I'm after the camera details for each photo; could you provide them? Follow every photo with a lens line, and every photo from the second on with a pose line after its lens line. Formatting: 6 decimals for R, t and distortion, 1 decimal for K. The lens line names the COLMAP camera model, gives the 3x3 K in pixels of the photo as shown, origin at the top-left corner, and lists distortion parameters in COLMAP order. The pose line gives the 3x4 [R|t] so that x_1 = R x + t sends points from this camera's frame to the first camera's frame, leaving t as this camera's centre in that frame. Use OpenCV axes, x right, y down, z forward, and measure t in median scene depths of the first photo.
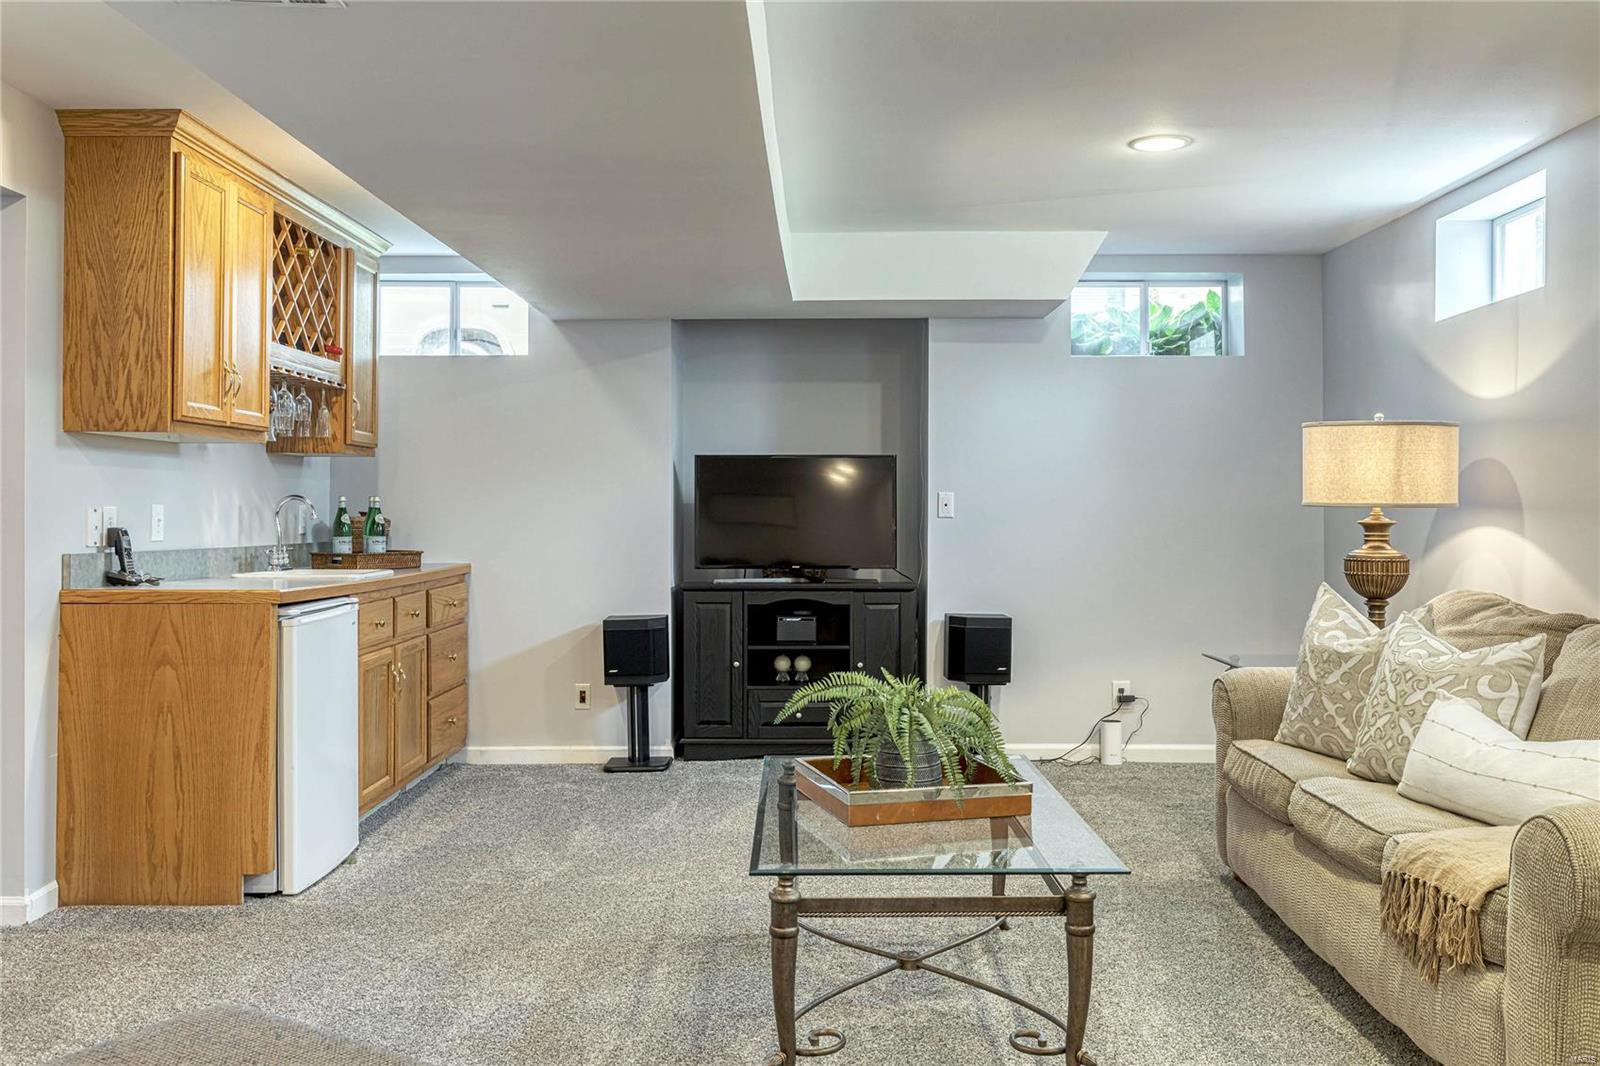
lens RADIAL K [[1397.3, 0, 810.7], [0, 1397.3, 500.0], [0, 0, 1]] dist [-0.006363, 0.023871]
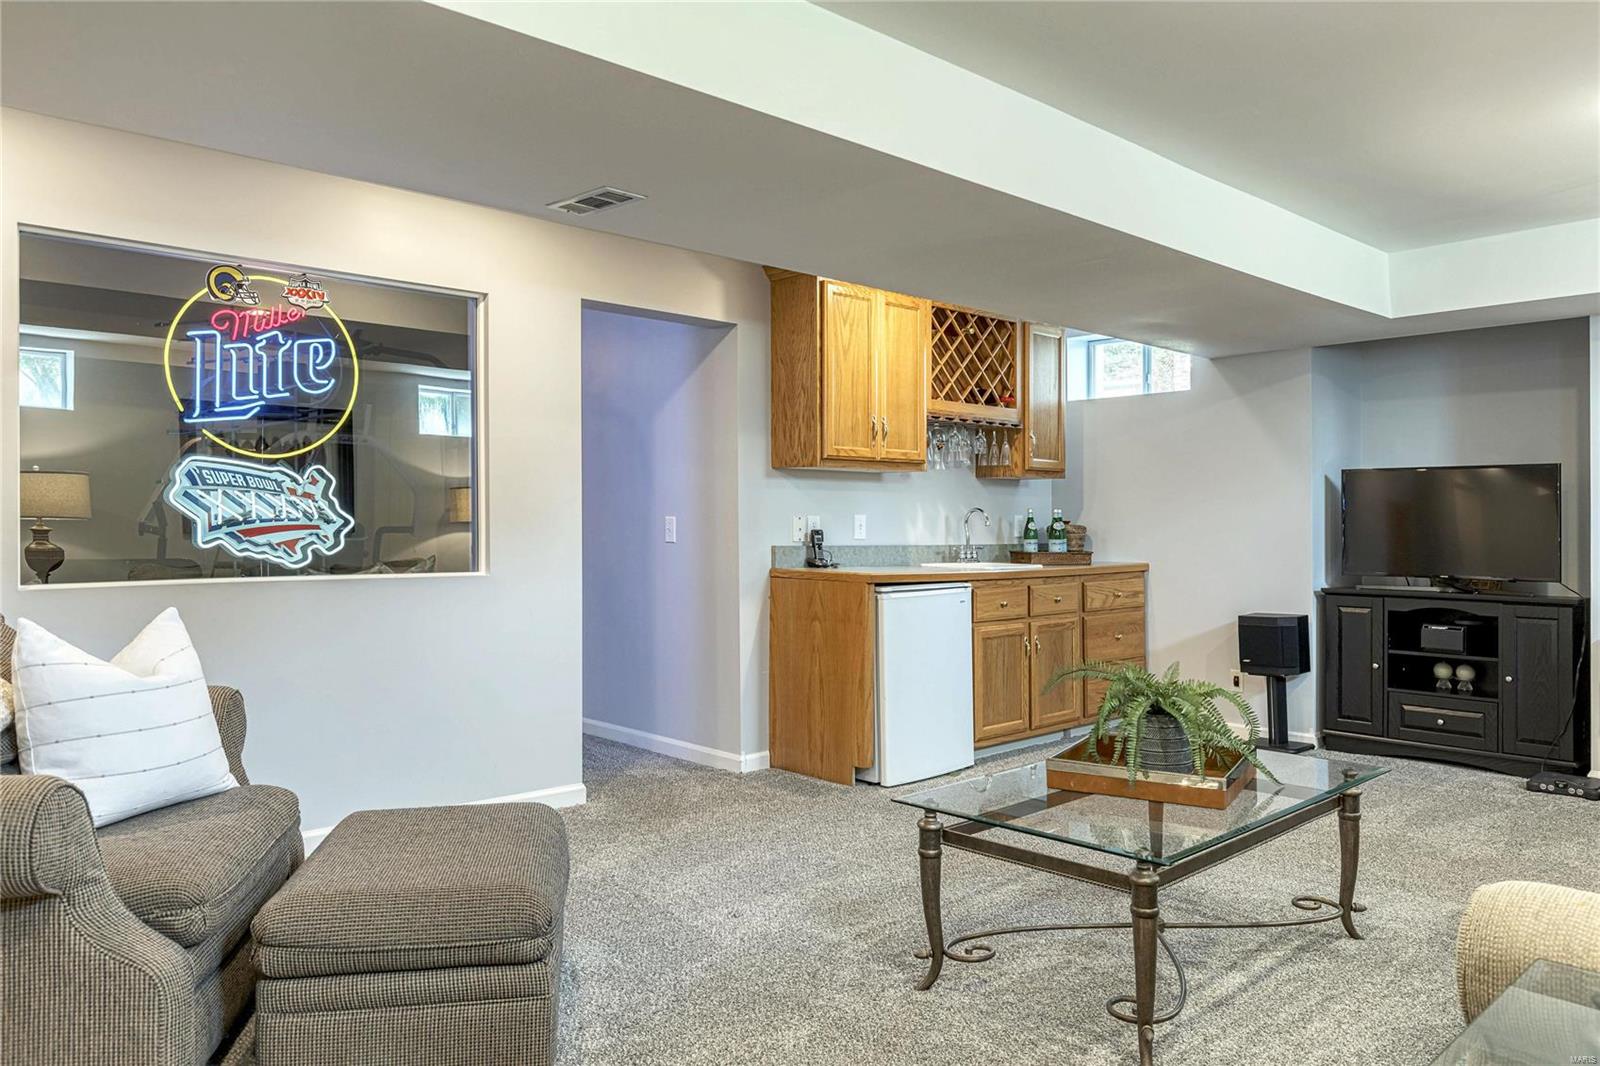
lens RADIAL K [[1127.9, 0, 798.9], [0, 1127.9, 526.6], [0, 0, 1]] dist [0.001098, 0.002825]
pose [[0.688227, 0.007707, -0.725454, 0.335240], [0.000643, 0.999937, 0.011233, 0.002137], [0.725495, -0.008197, 0.688179, 0.116186]]
